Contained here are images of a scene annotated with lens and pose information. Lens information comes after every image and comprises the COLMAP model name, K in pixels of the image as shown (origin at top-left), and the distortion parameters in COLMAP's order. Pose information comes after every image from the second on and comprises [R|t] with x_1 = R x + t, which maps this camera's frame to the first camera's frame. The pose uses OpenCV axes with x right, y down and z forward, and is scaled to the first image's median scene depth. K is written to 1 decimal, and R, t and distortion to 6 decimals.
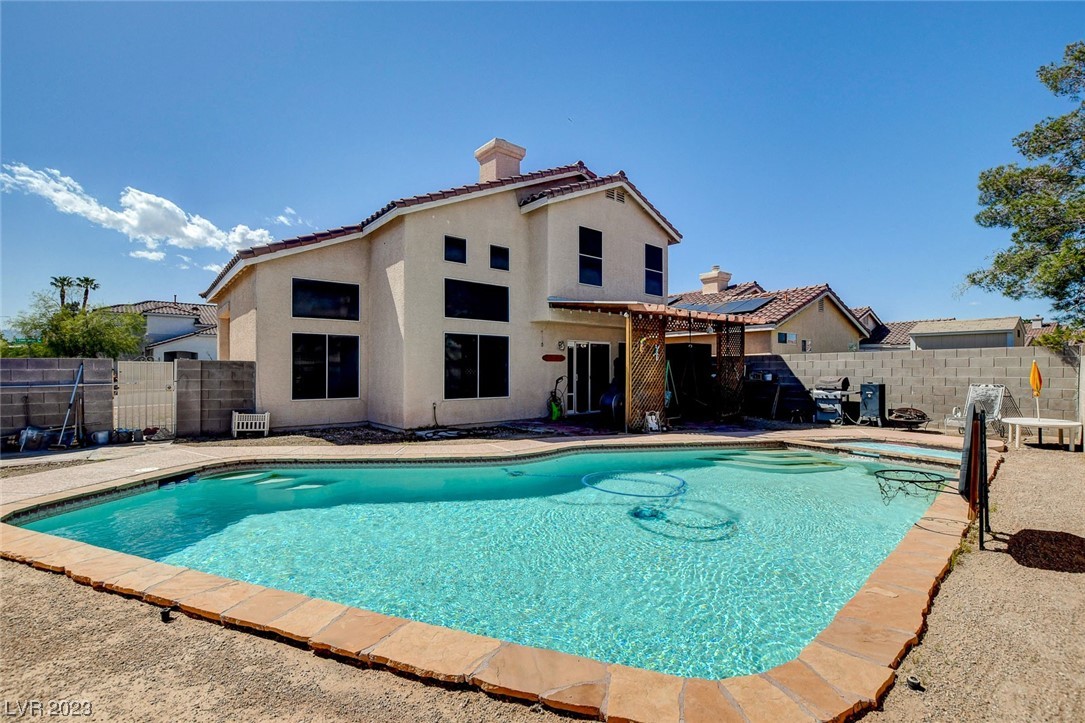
lens RADIAL K [[479.8, 0, 542.5], [0, 479.8, 361.5], [0, 0, 1]] dist [-0.022670, 0.000810]
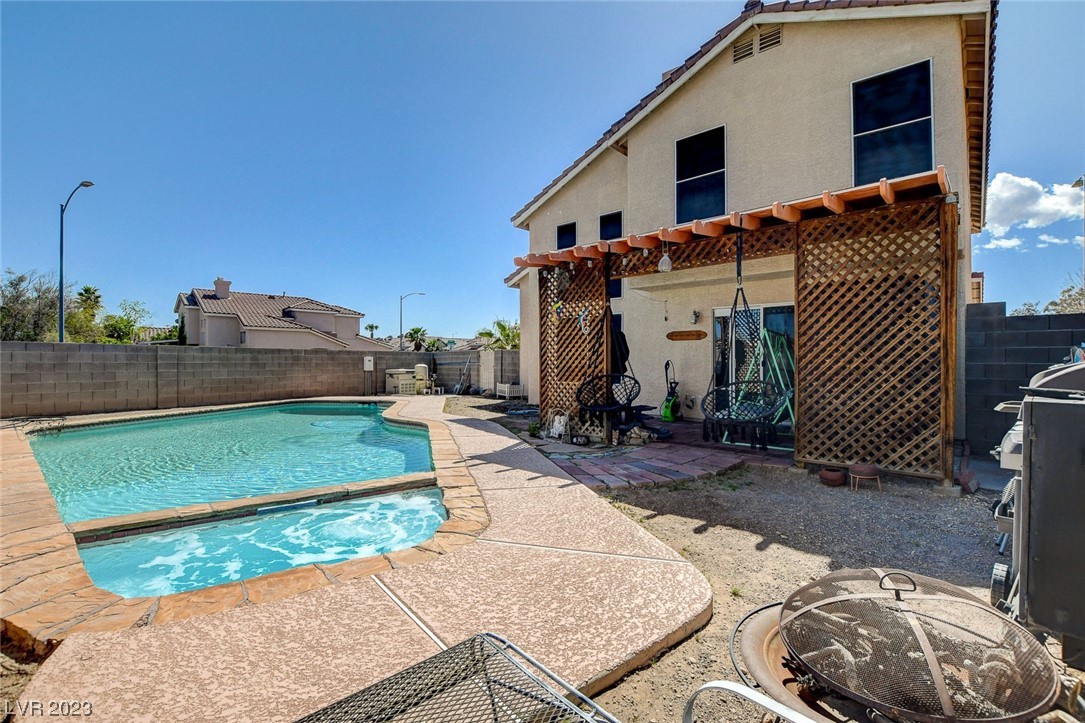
lens RADIAL K [[479.8, 0, 542.5], [0, 479.8, 361.5], [0, 0, 1]] dist [-0.022670, 0.000810]
pose [[0.131029, -0.000347, -0.991379, 0.828612], [0.013881, 0.999903, 0.001484, 0.032092], [0.991281, -0.013956, 0.131021, 0.816147]]
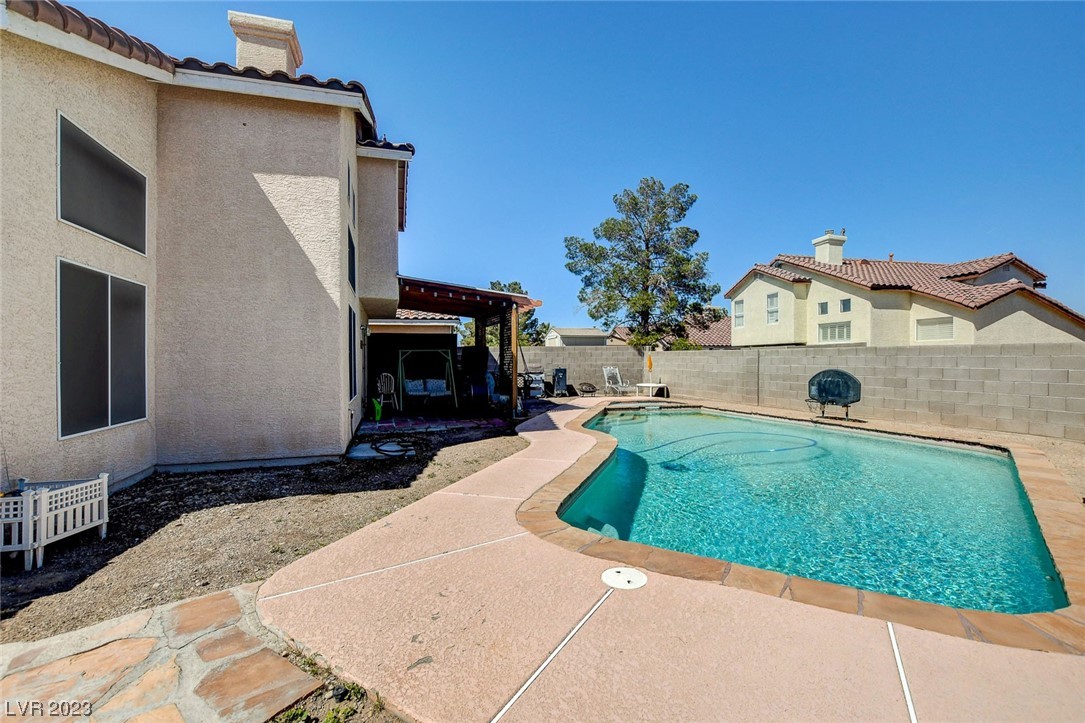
lens RADIAL K [[474.9, 0, 542.5], [0, 474.9, 361.5], [0, 0, 1]] dist [-0.021364, 0.000297]
pose [[0.387387, -0.004980, 0.921904, -0.692943], [-0.008341, 0.999926, 0.008906, 0.013301], [-0.921880, -0.011139, 0.387317, 0.484902]]
